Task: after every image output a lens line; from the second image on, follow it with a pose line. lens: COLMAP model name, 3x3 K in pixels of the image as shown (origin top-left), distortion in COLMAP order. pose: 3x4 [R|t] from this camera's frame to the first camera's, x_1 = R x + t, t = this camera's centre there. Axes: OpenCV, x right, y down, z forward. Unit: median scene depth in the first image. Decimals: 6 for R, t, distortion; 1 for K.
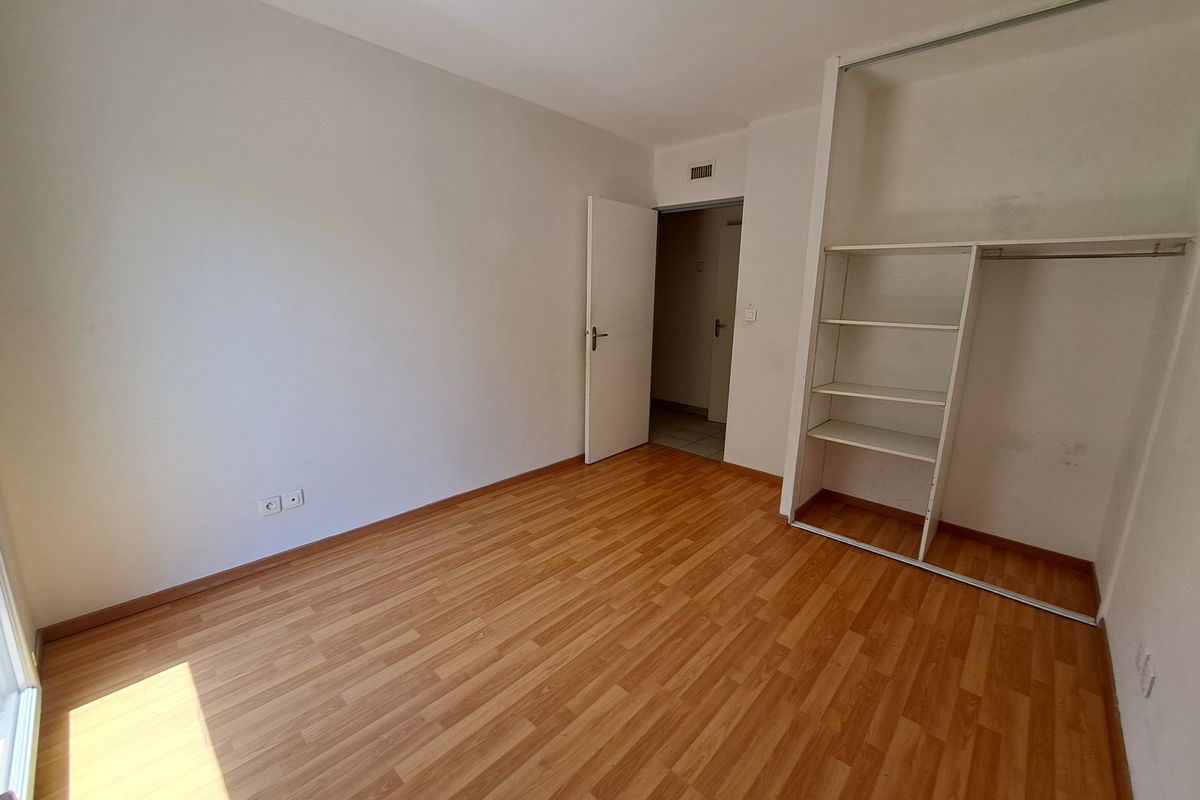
lens RADIAL K [[476.9, 0, 603.0], [0, 476.9, 392.0], [0, 0, 1]] dist [-0.010833, 0.000097]
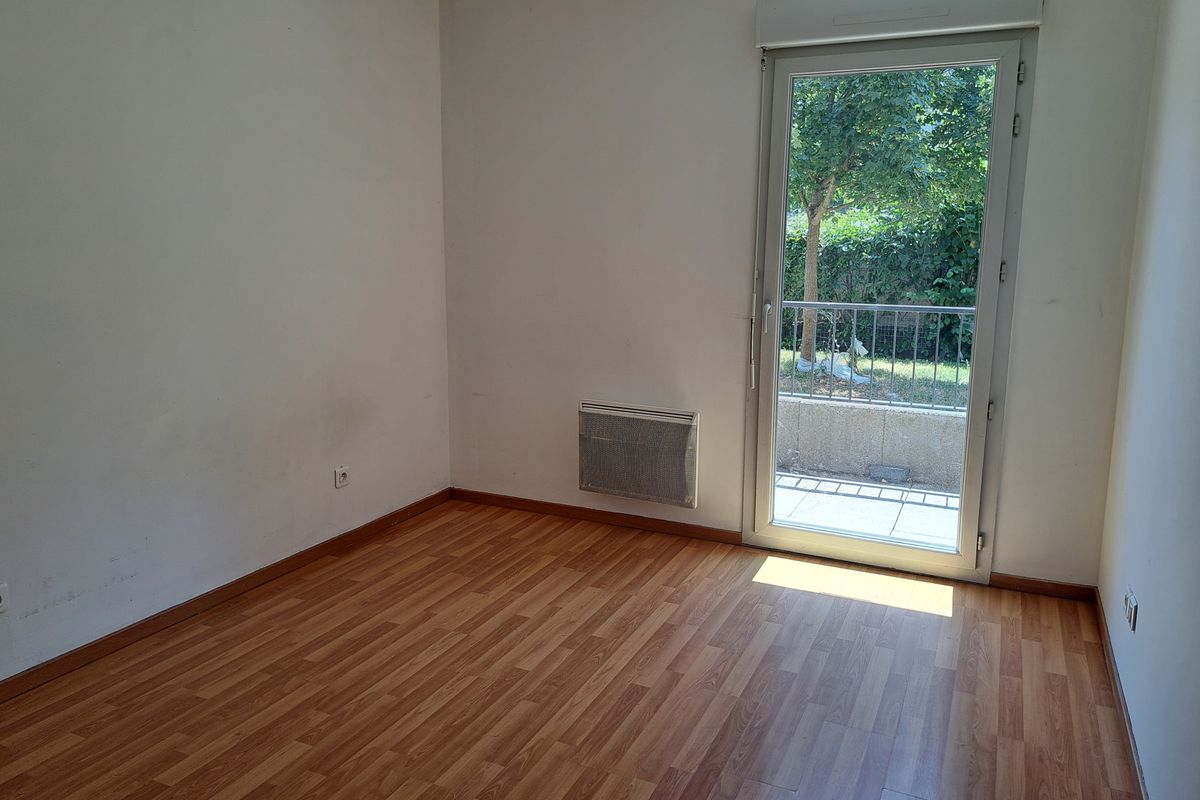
lens RADIAL K [[856.5, 0, 593.4], [0, 856.5, 391.2], [0, 0, 1]] dist [0.072178, -0.045654]
pose [[-0.958234, 0.019033, -0.285350, 0.346034], [-0.088924, 0.928492, 0.360548, -0.449616], [0.271808, 0.370864, -0.888021, 2.147782]]
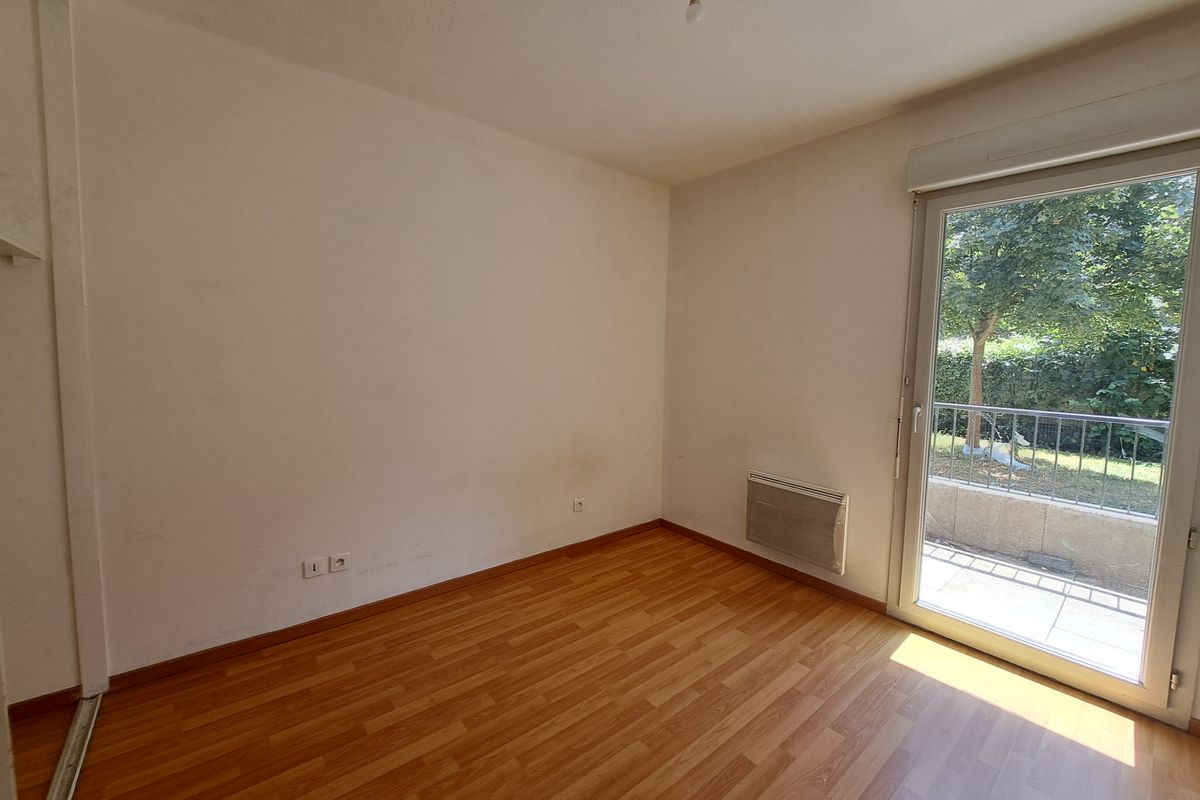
lens RADIAL K [[476.9, 0, 595.4], [0, 476.9, 390.1], [0, 0, 1]] dist [-0.010833, 0.000097]
pose [[-0.987688, -0.054971, 0.146460, 0.042392], [-0.010446, 0.957314, 0.288862, -0.351231], [-0.156087, 0.283775, -0.946102, 1.714527]]
